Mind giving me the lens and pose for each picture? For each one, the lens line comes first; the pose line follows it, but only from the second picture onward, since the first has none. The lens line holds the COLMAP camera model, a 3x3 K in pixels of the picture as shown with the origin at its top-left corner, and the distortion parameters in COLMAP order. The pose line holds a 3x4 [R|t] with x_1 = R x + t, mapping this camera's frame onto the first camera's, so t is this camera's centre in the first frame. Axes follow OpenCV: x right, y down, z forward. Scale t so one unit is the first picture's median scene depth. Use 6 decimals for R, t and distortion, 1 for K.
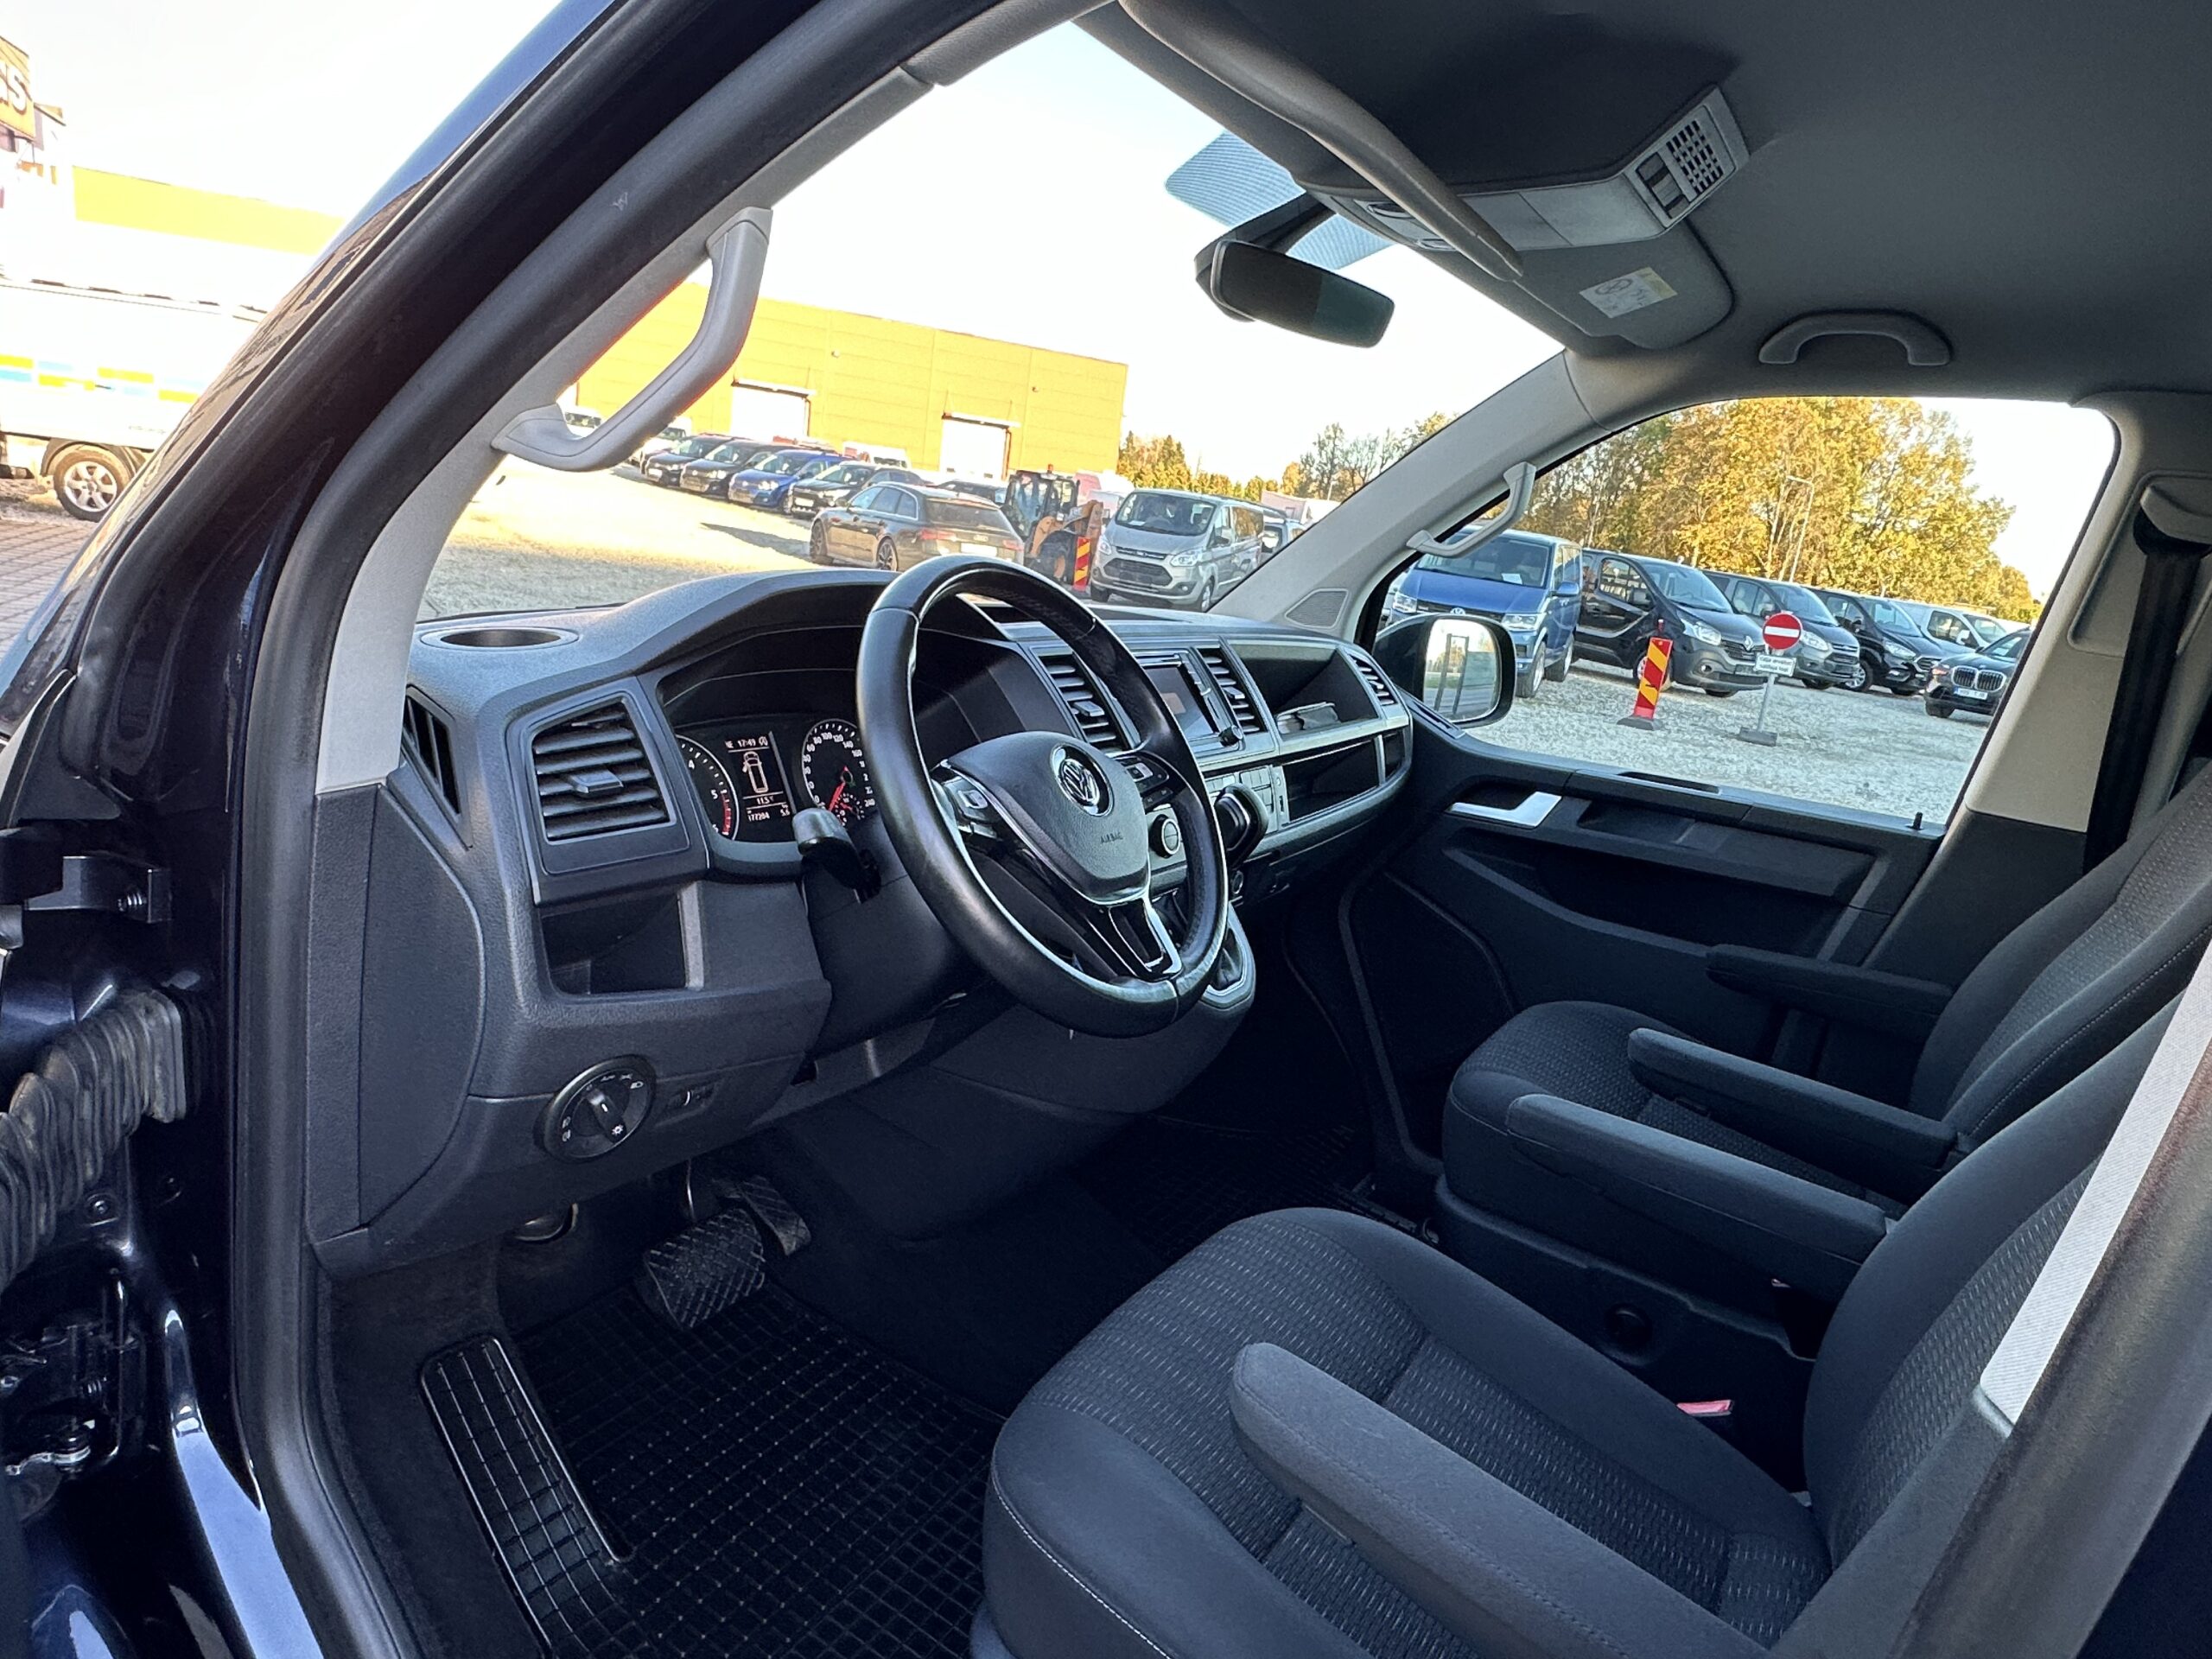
lens RADIAL K [[1337.6, 0, 1092.5], [0, 1337.6, 835.8], [0, 0, 1]] dist [0.012754, -0.002692]
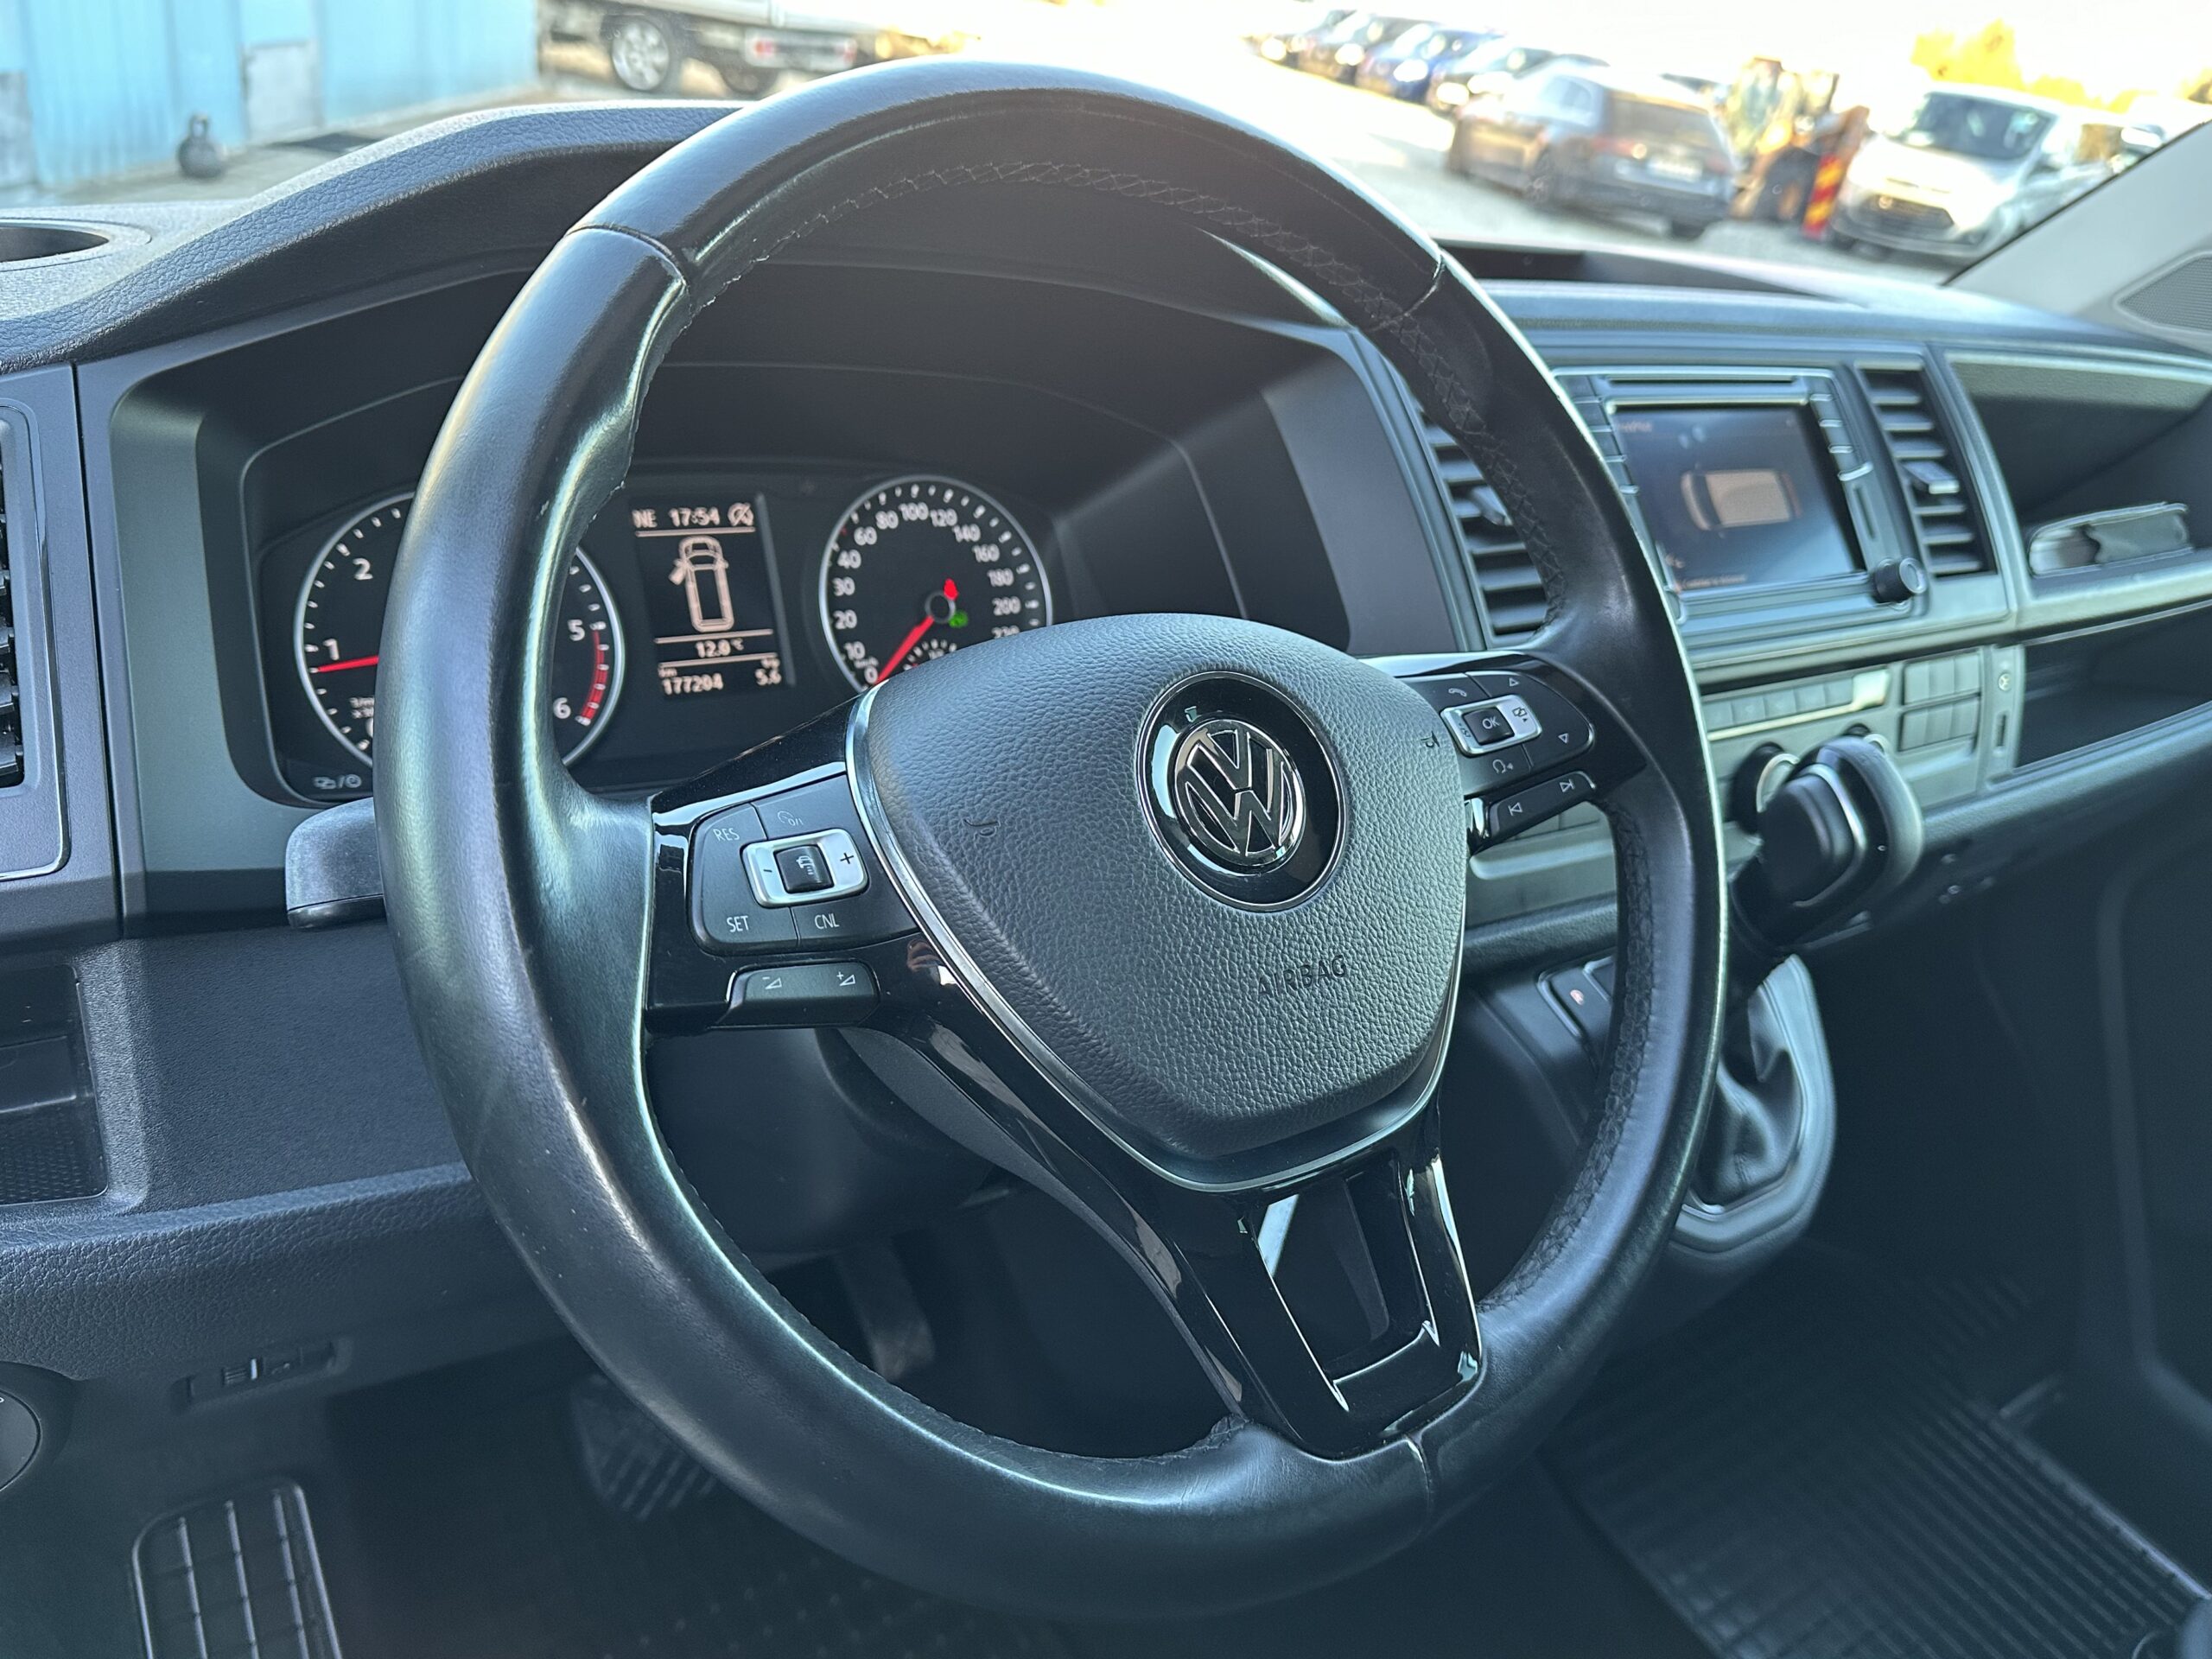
lens RADIAL K [[1600.0, 0, 1135.7], [0, 1600.0, 811.2], [0, 0, 1]] dist [0.013392, -0.022899]
pose [[0.921763, 0.177313, -0.344837, 0.068148], [-0.115773, 0.974607, 0.191671, -0.073268], [0.370066, -0.136752, 0.918885, 0.418887]]
